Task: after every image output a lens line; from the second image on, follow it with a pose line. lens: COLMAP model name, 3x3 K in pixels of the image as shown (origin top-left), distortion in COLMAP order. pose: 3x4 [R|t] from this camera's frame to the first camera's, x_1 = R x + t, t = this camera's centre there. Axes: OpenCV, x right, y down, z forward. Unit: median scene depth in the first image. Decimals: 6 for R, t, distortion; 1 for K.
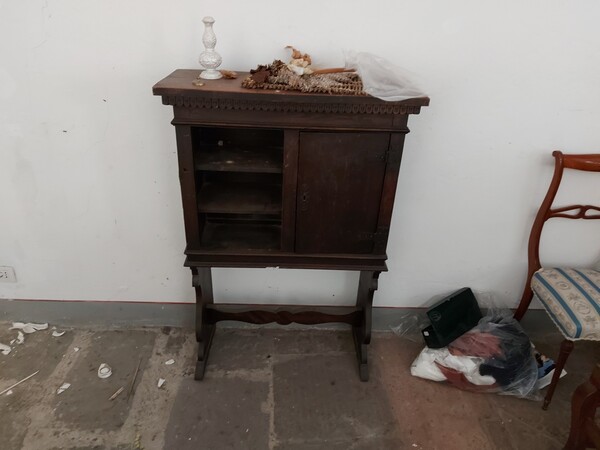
lens RADIAL K [[421.9, 0, 297.2], [0, 421.9, 224.2], [0, 0, 1]] dist [0.061303, -0.054818]
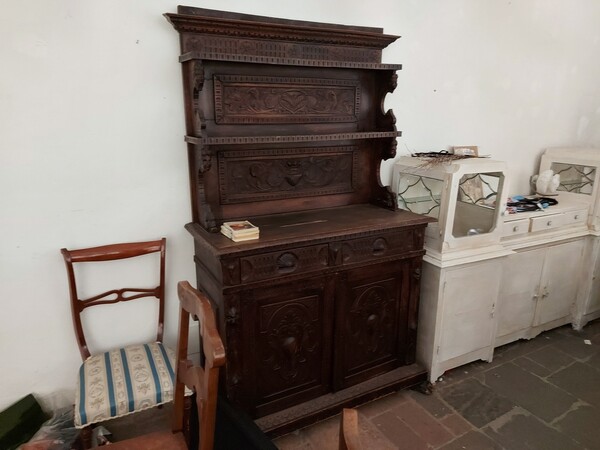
lens RADIAL K [[421.9, 0, 297.2], [0, 421.9, 224.2], [0, 0, 1]] dist [0.061303, -0.054818]
pose [[0.900601, -0.141518, 0.410963, 0.690874], [0.213320, 0.967717, -0.134236, 0.041294], [-0.378698, 0.208560, 0.901715, -0.212627]]
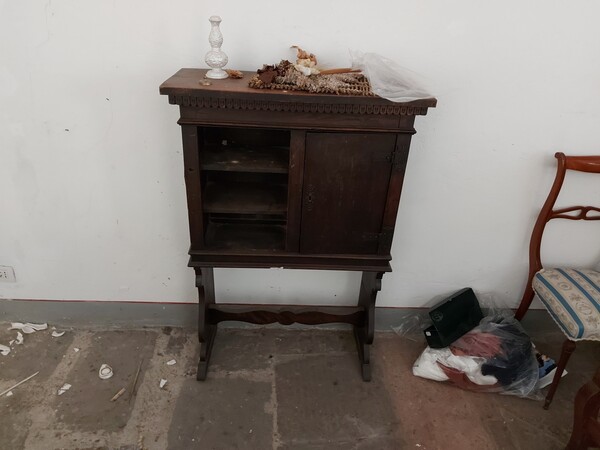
lens RADIAL K [[421.9, 0, 297.2], [0, 421.9, 224.2], [0, 0, 1]] dist [0.061303, -0.054818]
pose [[0.999891, 0.002678, 0.014492, -0.023489], [-0.002720, 0.999992, 0.002908, -0.003487], [-0.014484, -0.002947, 0.999891, 0.001919]]
